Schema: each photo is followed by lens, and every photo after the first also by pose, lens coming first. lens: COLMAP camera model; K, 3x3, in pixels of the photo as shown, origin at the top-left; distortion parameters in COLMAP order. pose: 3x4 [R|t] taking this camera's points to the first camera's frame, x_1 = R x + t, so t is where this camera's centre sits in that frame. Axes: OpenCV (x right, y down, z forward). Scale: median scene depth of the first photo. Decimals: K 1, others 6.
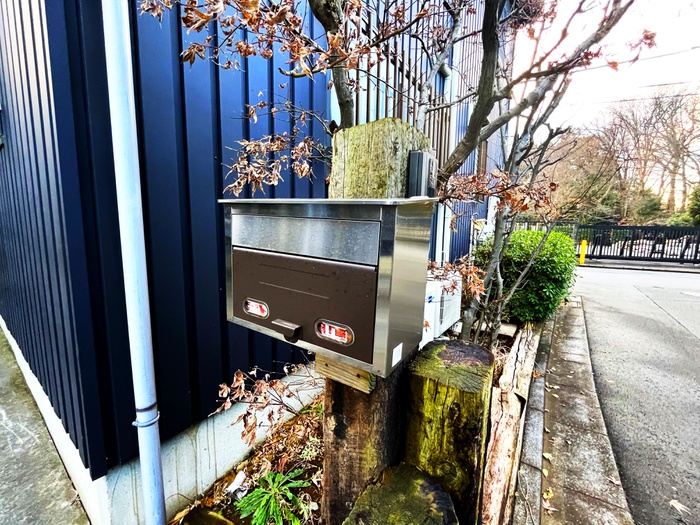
lens RADIAL K [[286.1, 0, 353.4], [0, 286.1, 262.1], [0, 0, 1]] dist [-0.004443, 0.000239]
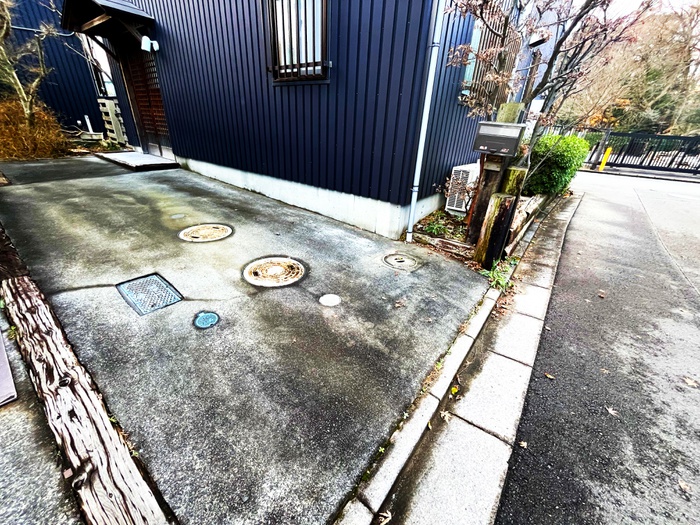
lens RADIAL K [[286.1, 0, 348.4], [0, 286.1, 260.3], [0, 0, 1]] dist [-0.004443, 0.000239]
pose [[0.997798, 0.055500, -0.036319, -0.439579], [-0.041136, 0.947356, 0.317529, 0.098762], [0.052030, -0.315336, 0.947553, -0.806840]]
